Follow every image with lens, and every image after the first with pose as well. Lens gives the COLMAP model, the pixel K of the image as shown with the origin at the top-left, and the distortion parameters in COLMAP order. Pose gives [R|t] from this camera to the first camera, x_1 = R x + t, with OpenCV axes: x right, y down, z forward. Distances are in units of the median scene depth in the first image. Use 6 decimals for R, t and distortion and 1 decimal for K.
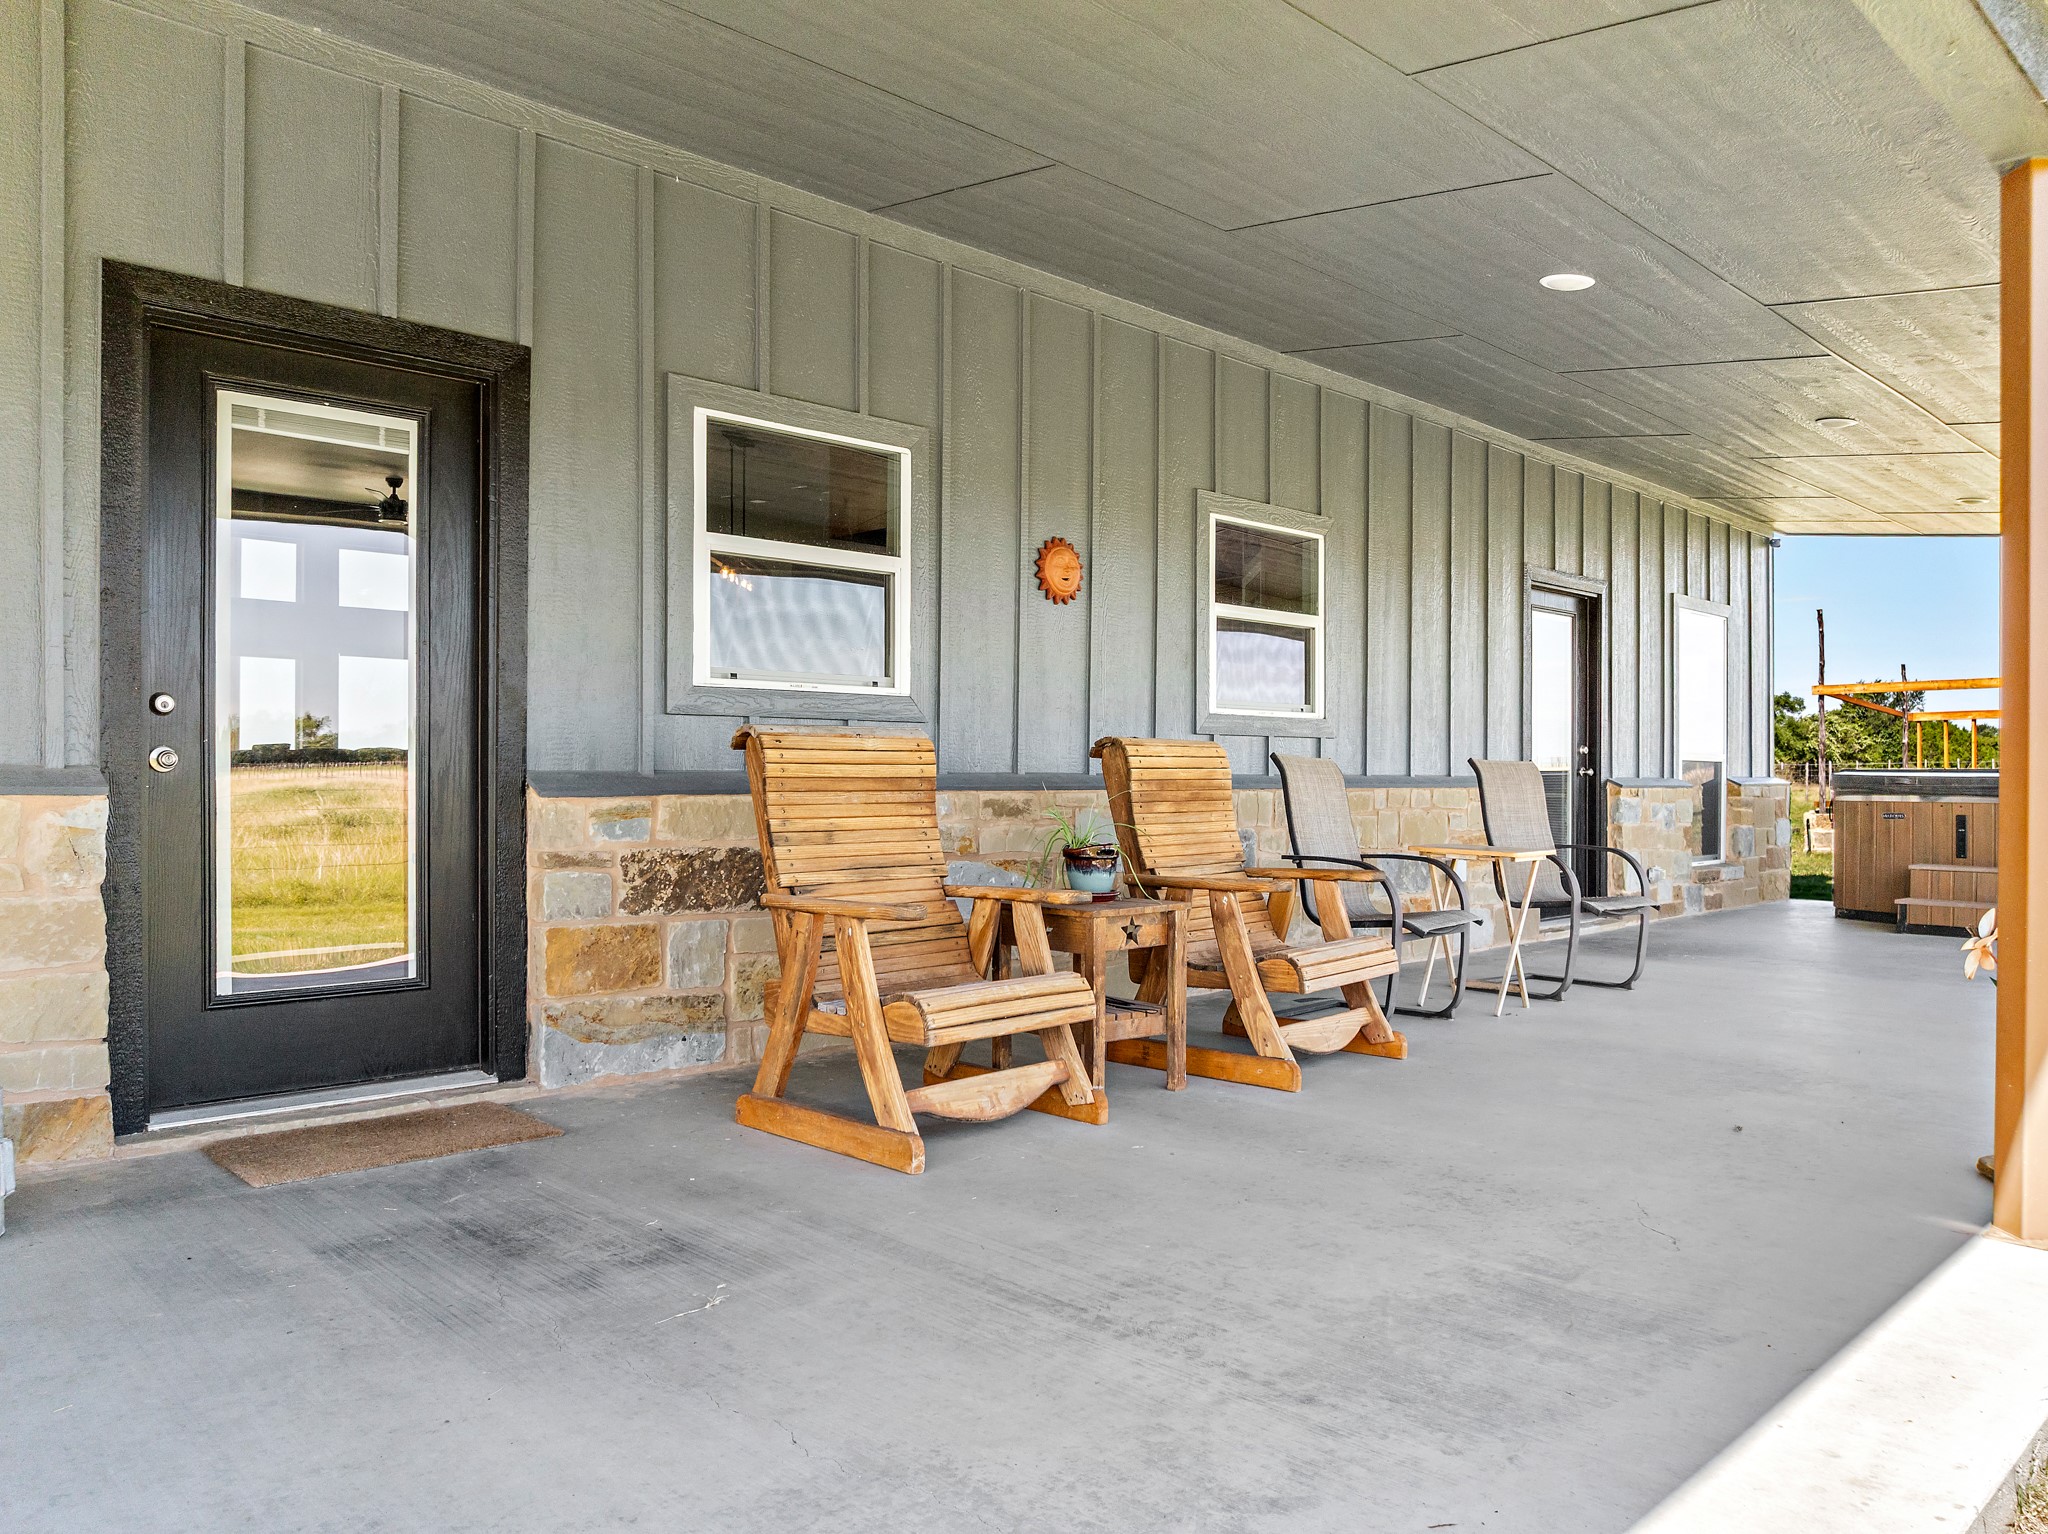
lens RADIAL K [[1447.7, 0, 1024.0], [0, 1447.7, 767.0], [0, 0, 1]] dist [-0.031866, -0.003136]
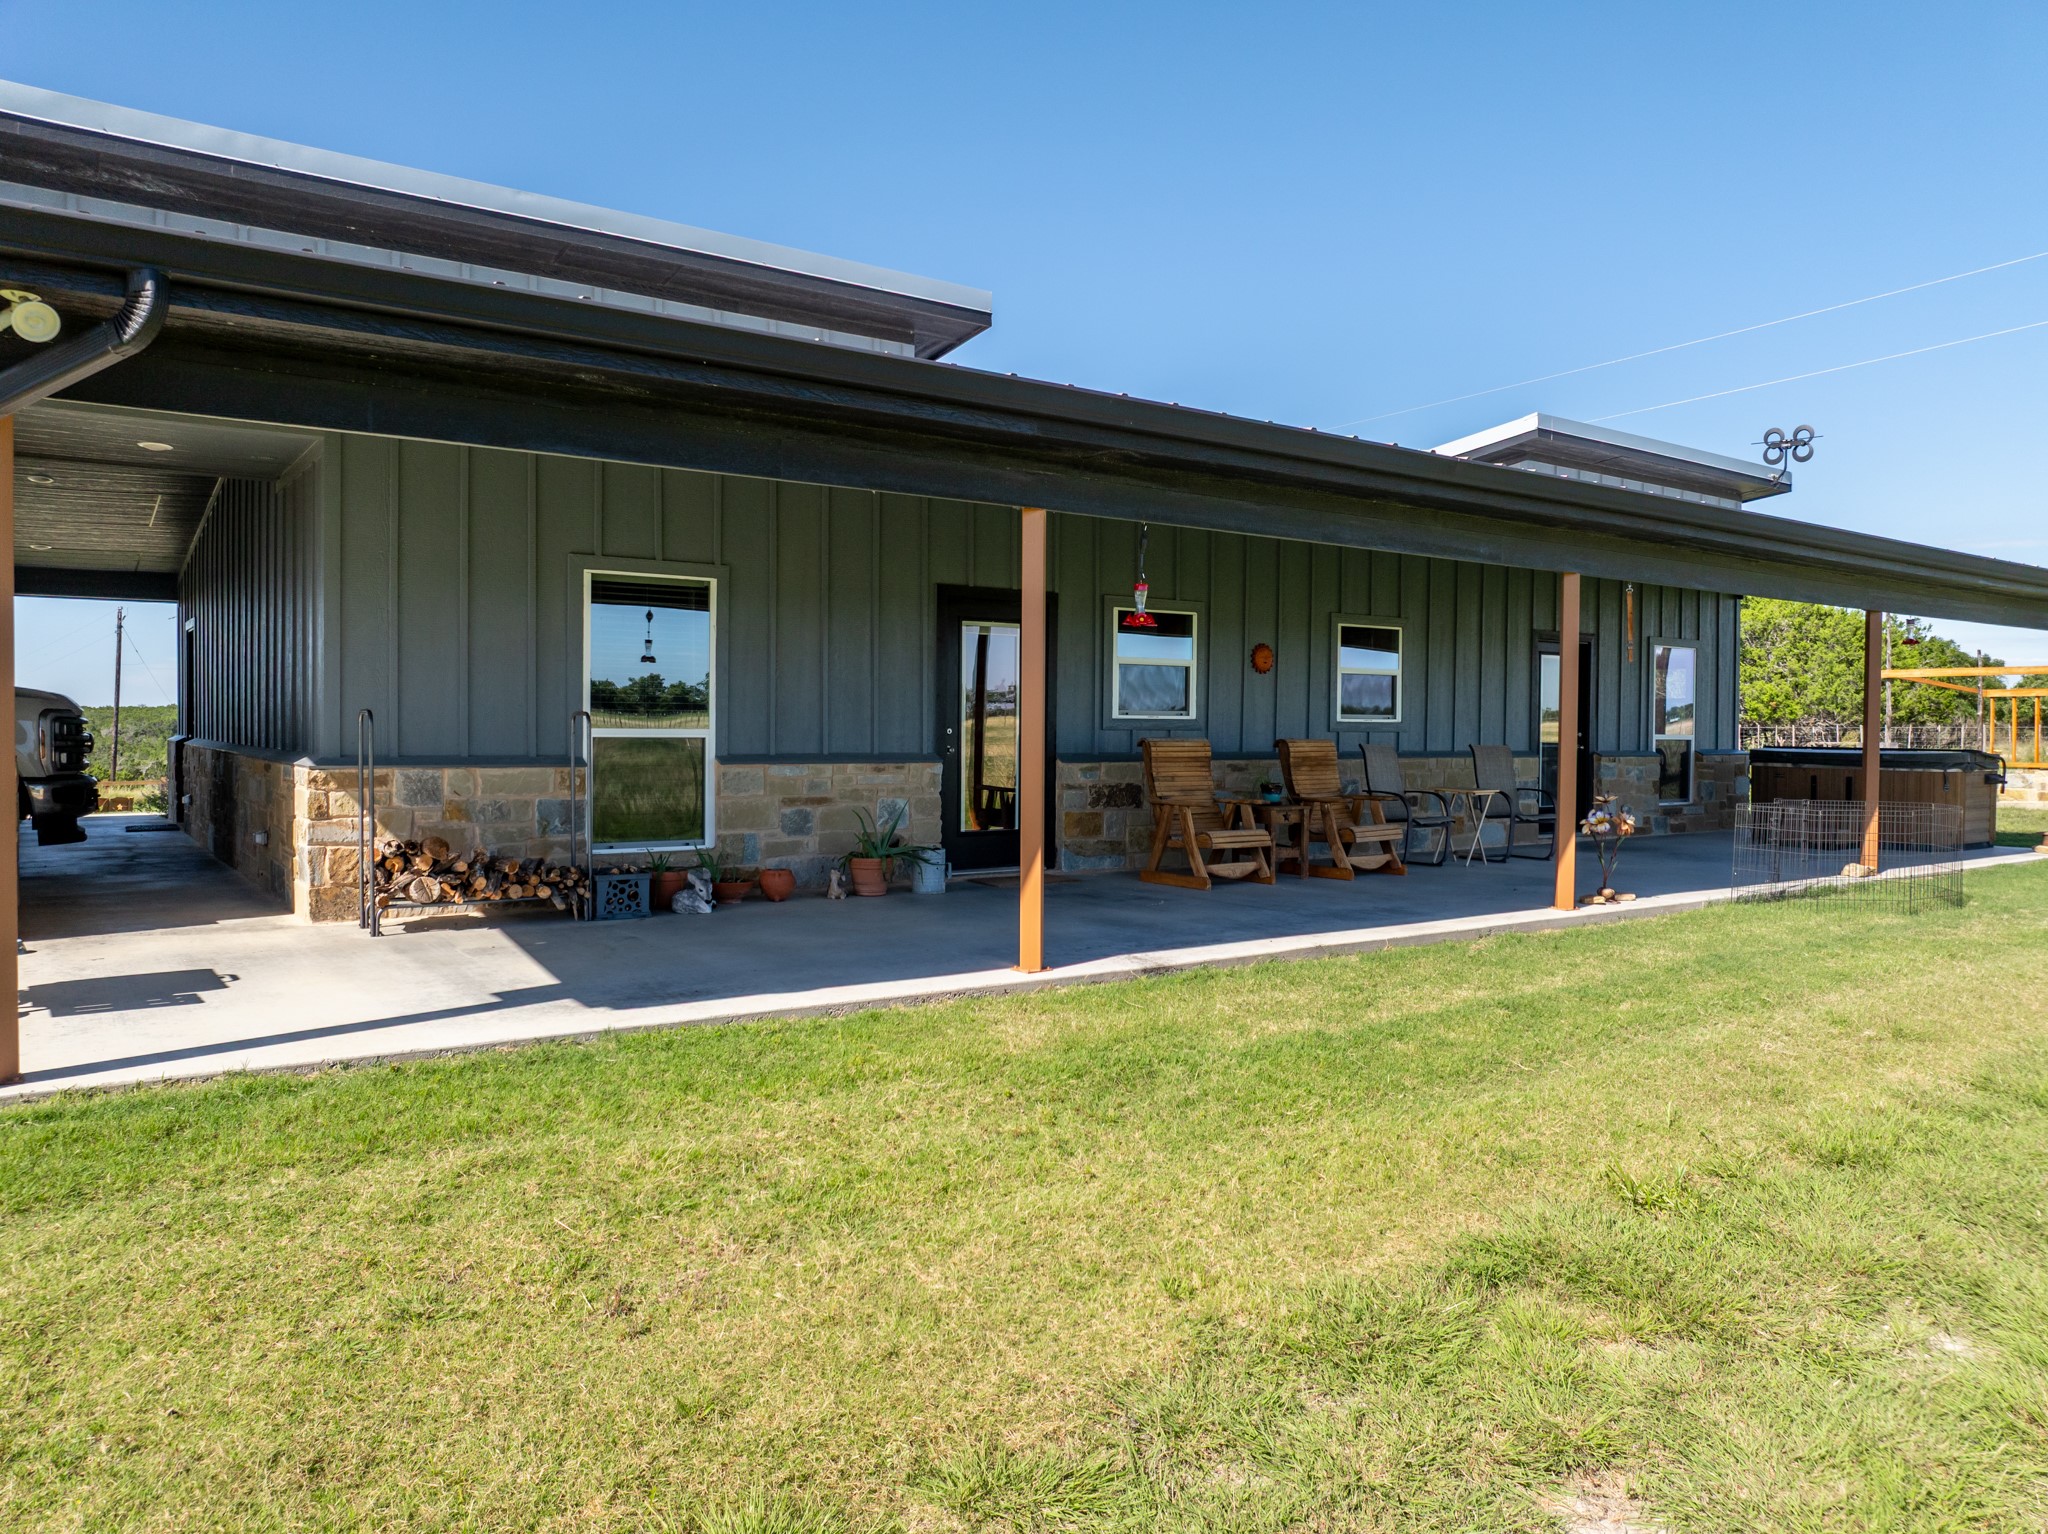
lens RADIAL K [[1447.7, 0, 1024.0], [0, 1447.7, 767.0], [0, 0, 1]] dist [-0.031866, -0.003136]
pose [[0.988967, 0.010379, -0.147771, -0.008776], [-0.005045, 0.999324, 0.036426, -0.063354], [0.148049, -0.035279, 0.988351, -1.526877]]
